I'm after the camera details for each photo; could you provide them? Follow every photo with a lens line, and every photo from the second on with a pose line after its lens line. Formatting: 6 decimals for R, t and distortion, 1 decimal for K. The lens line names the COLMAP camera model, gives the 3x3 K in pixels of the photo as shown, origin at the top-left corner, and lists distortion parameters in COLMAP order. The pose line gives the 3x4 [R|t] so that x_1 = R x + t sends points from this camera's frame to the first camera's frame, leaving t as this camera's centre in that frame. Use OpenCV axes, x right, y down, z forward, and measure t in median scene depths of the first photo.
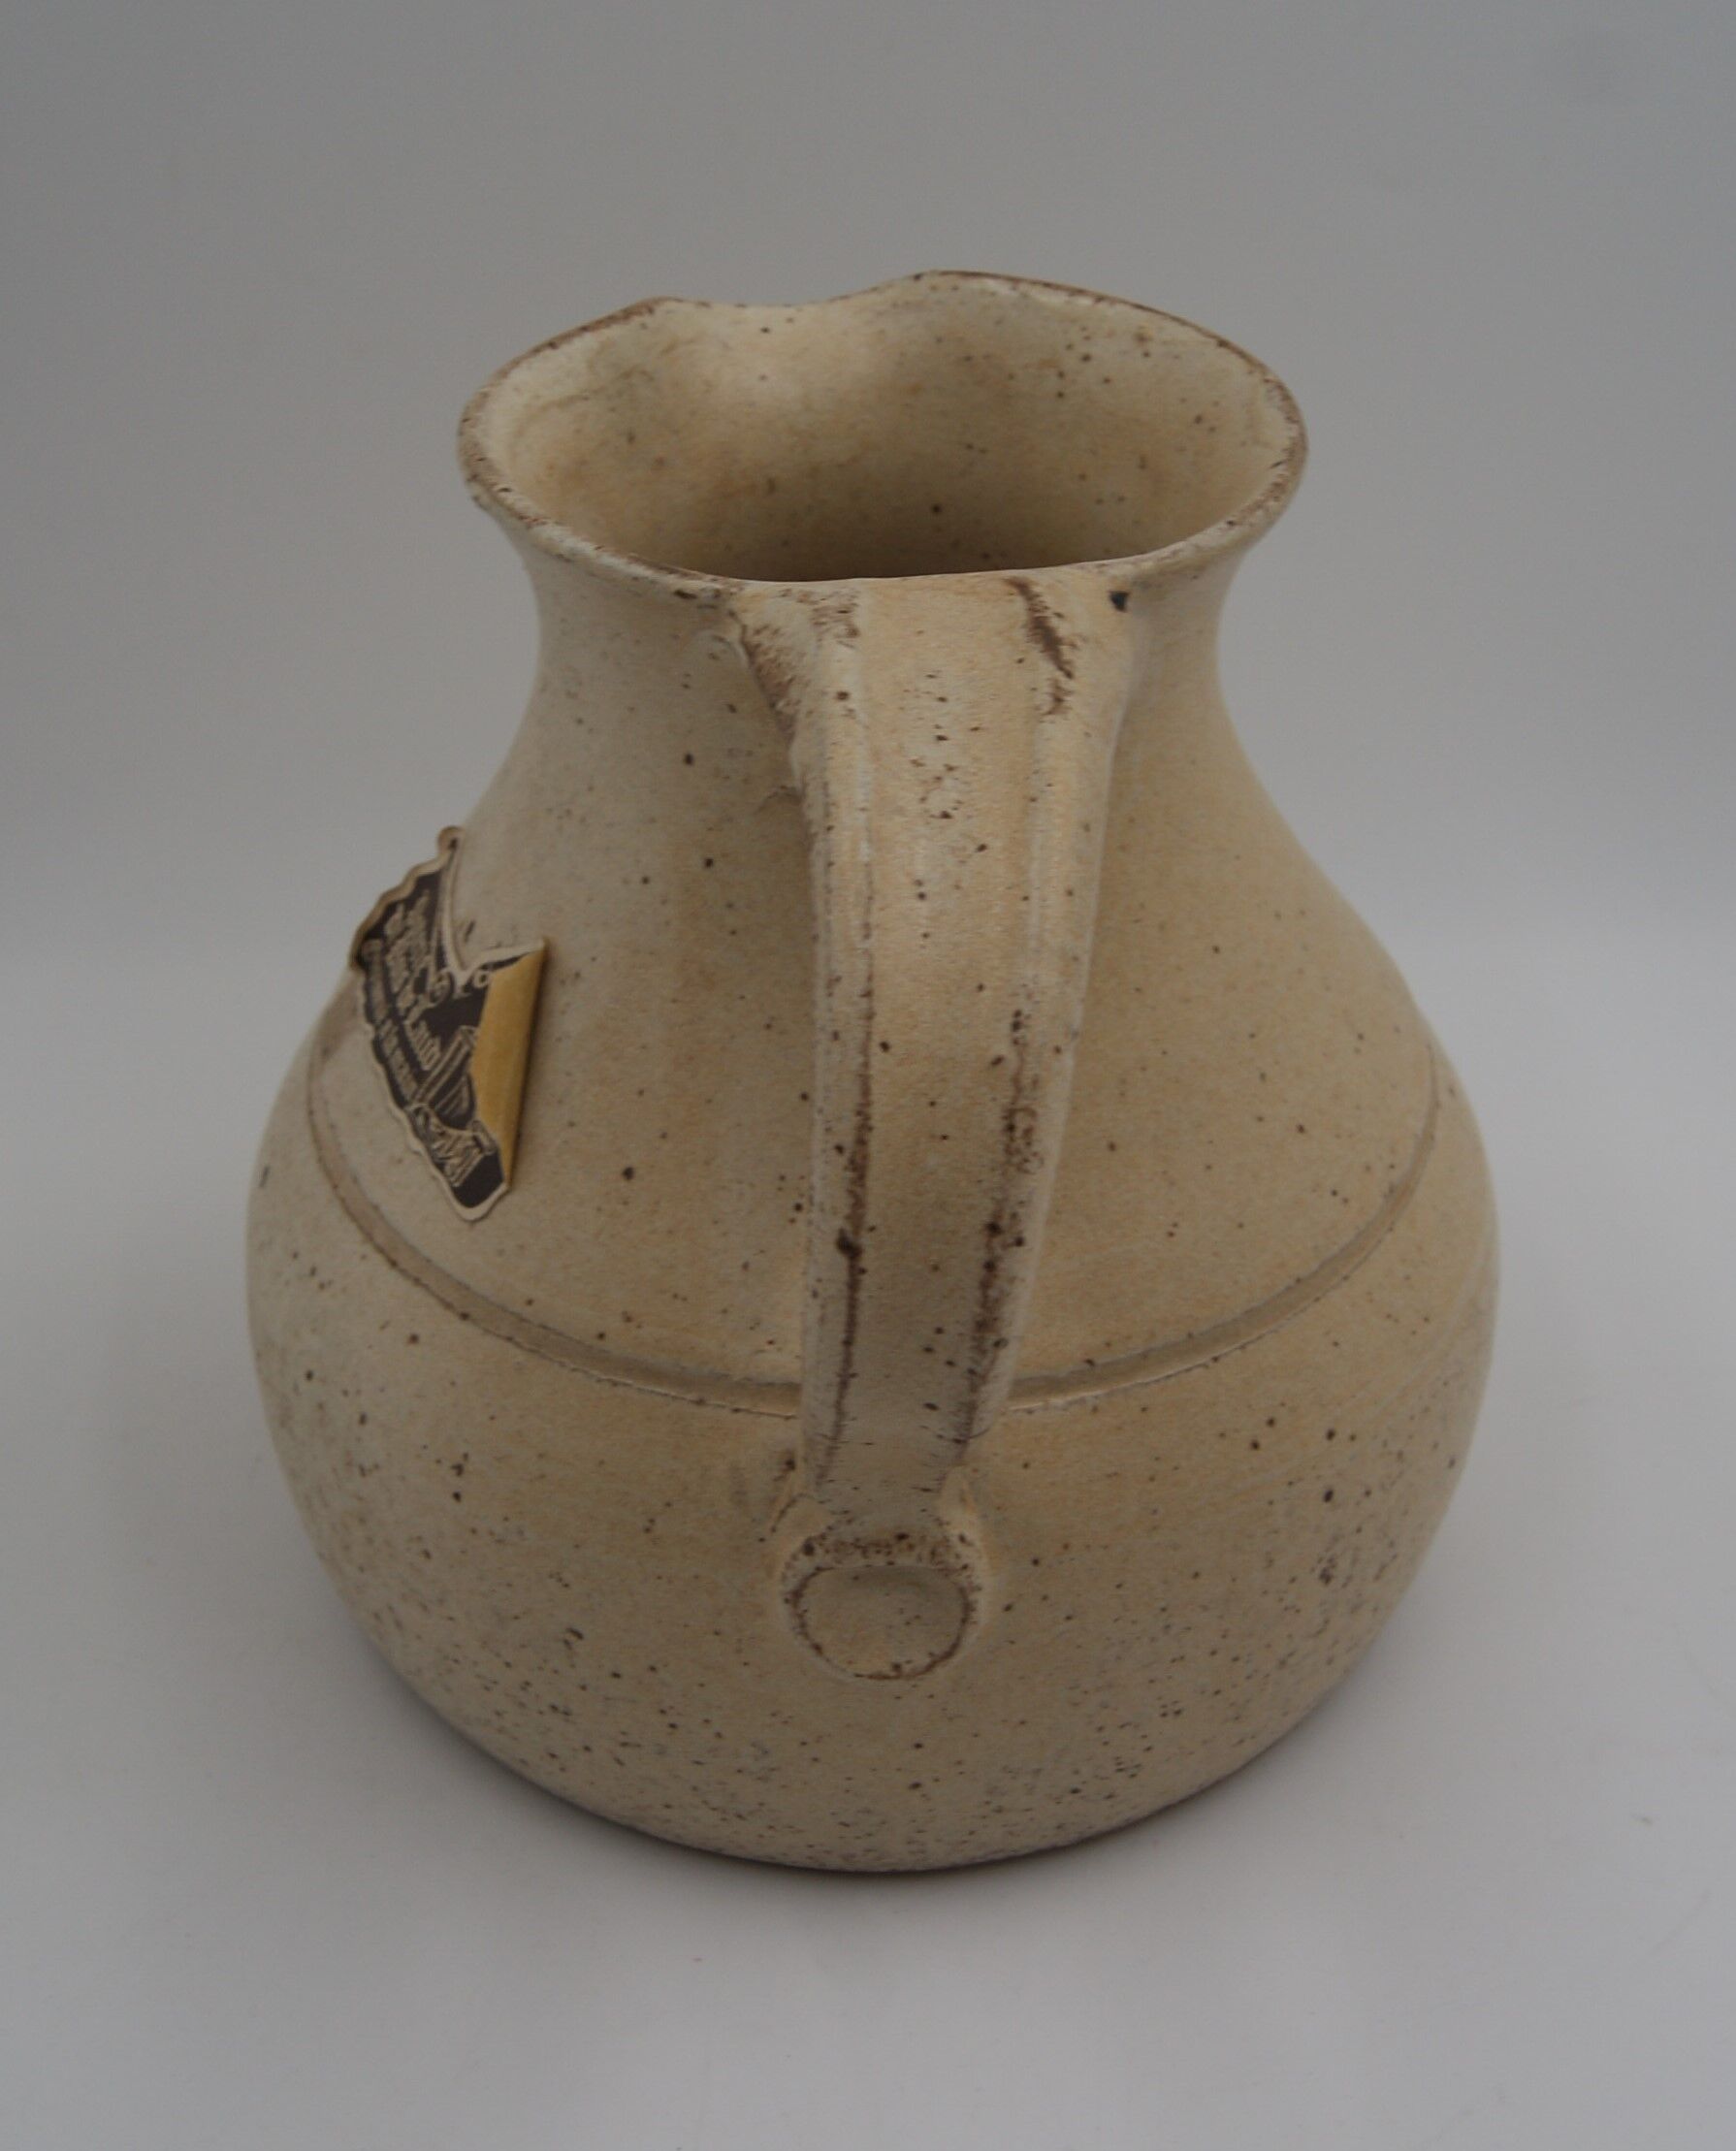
lens RADIAL K [[3051.8, 0, 803.3], [0, 3051.8, 993.8], [0, 0, 1]] dist [-0.100033, 0.000000]
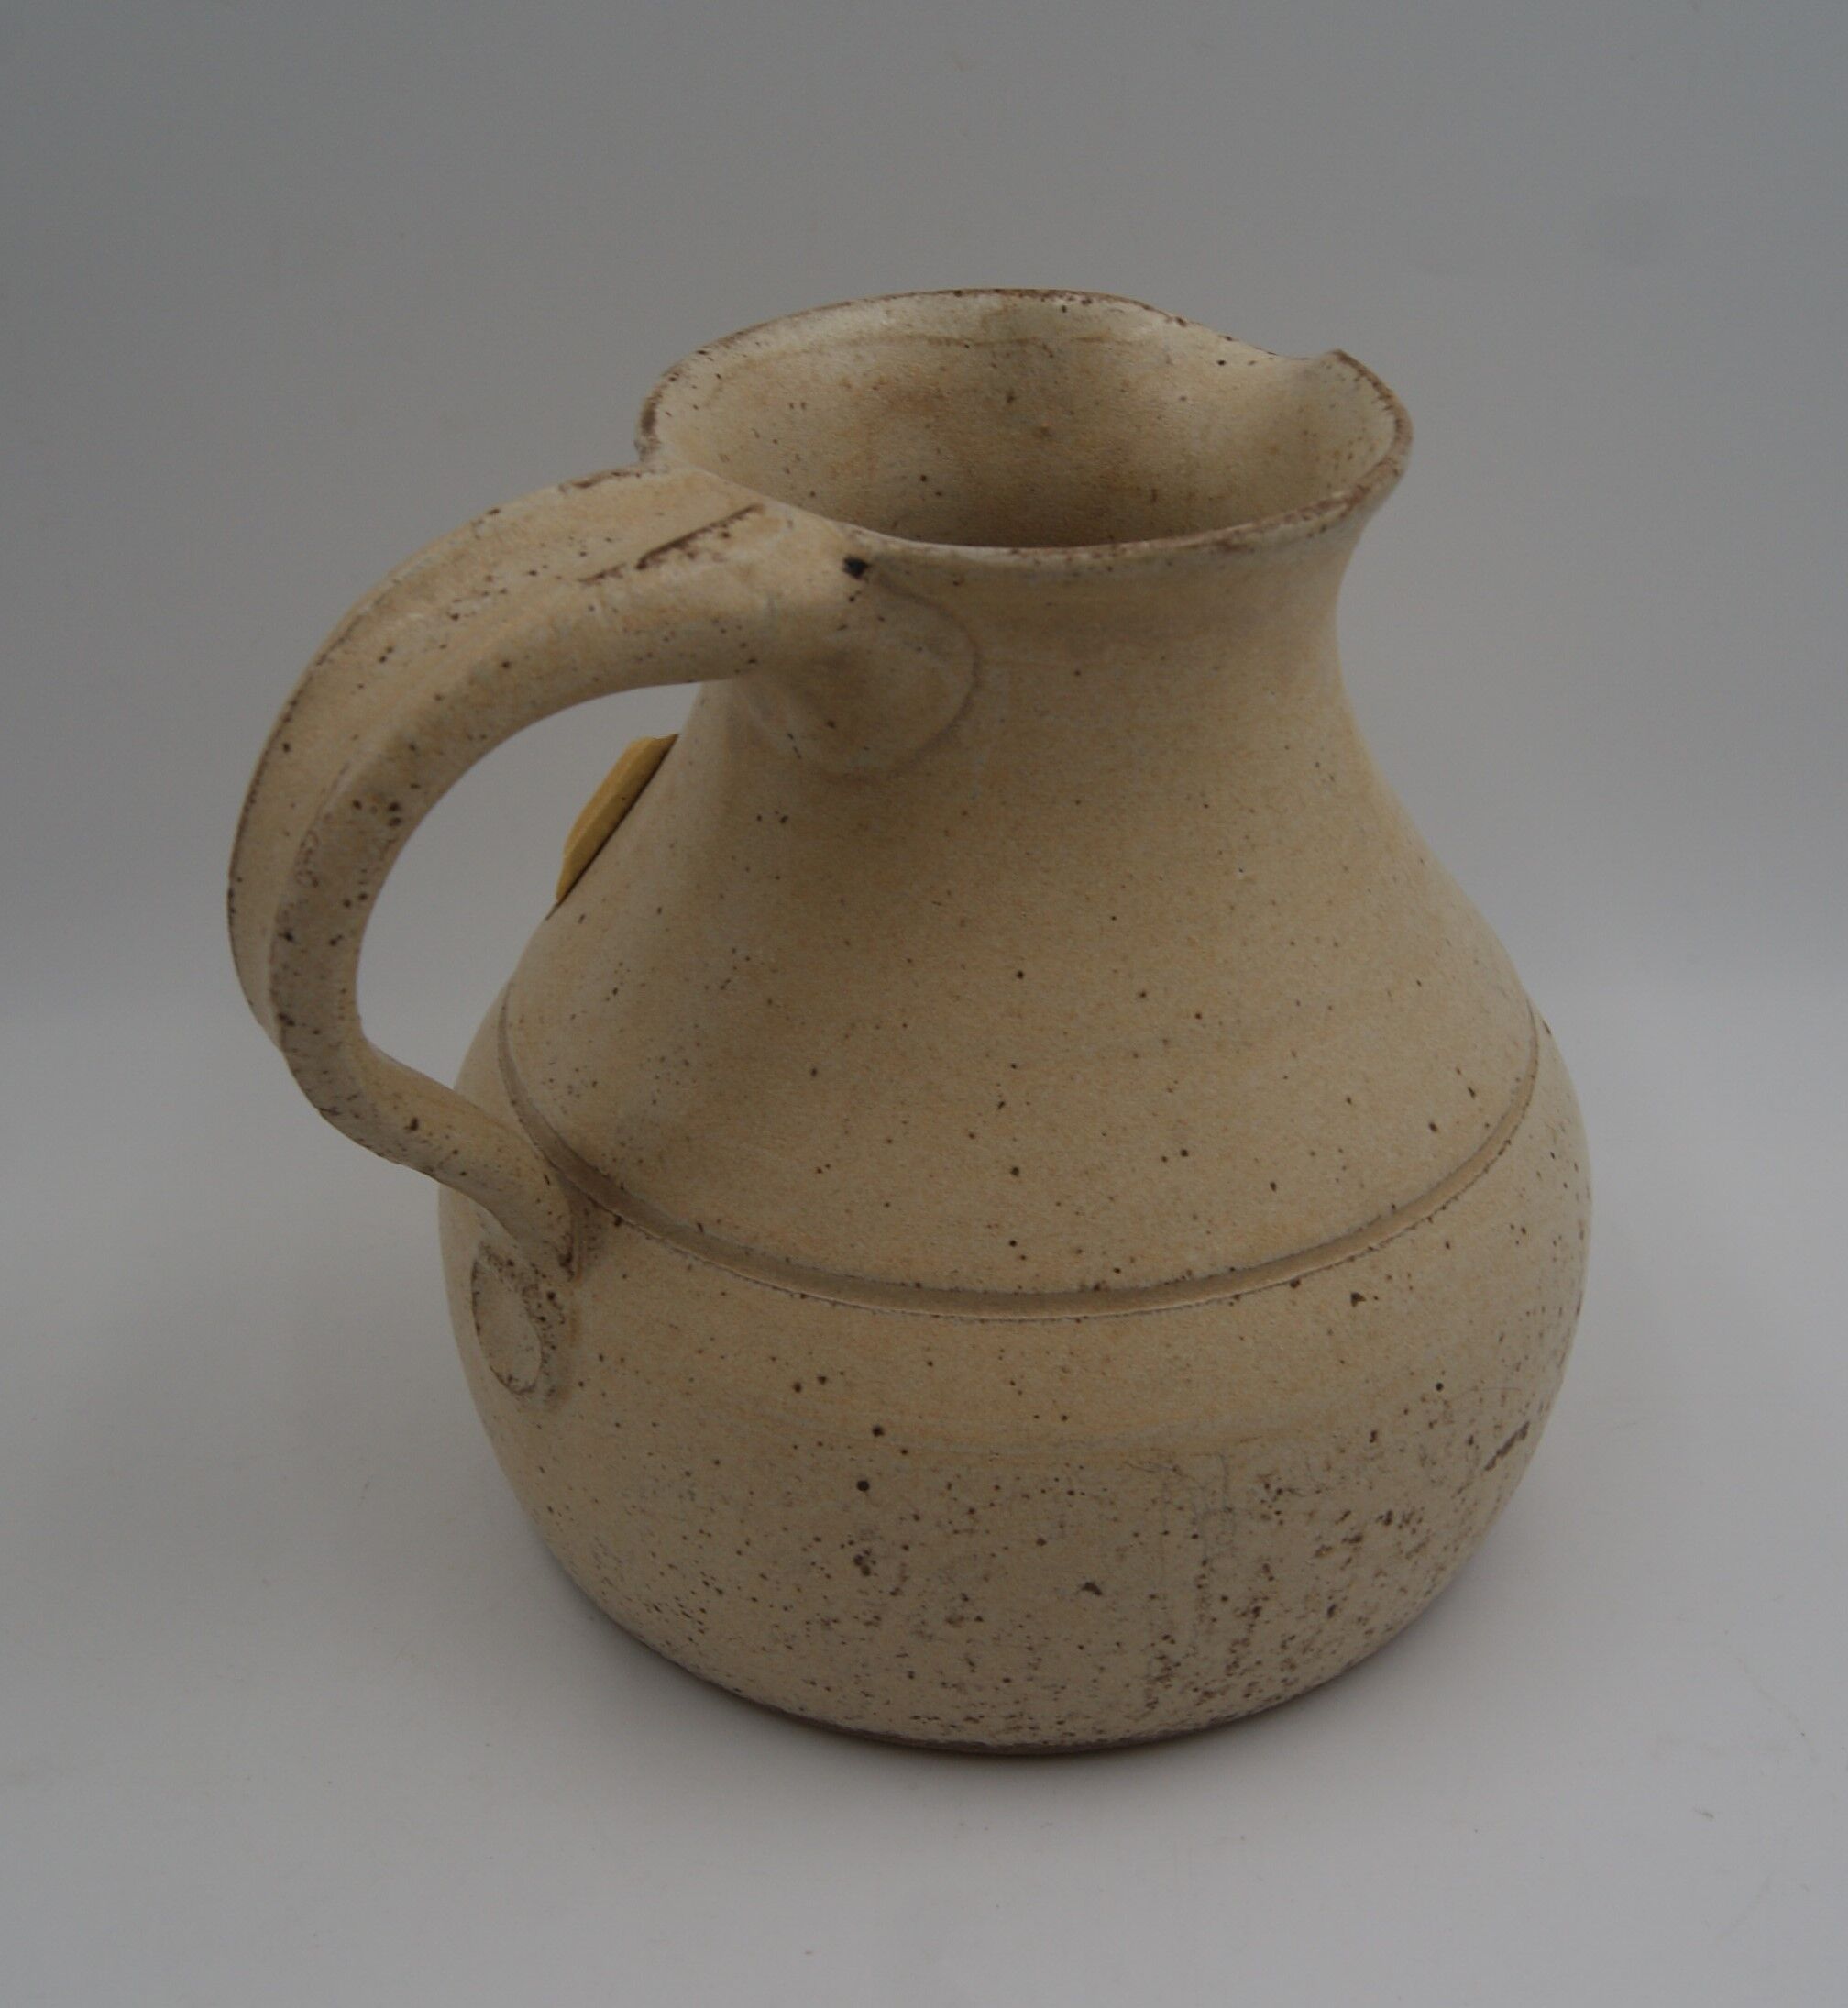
lens RADIAL K [[2841.1, 0, 916.5], [0, 2841.1, 1065.4], [0, 0, 1]] dist [-0.103467, 0.000000]
pose [[0.595372, 0.438020, -0.673550, 0.783278], [-0.441392, 0.878800, 0.181338, -0.148001], [0.671346, 0.189336, 0.716552, 0.286895]]
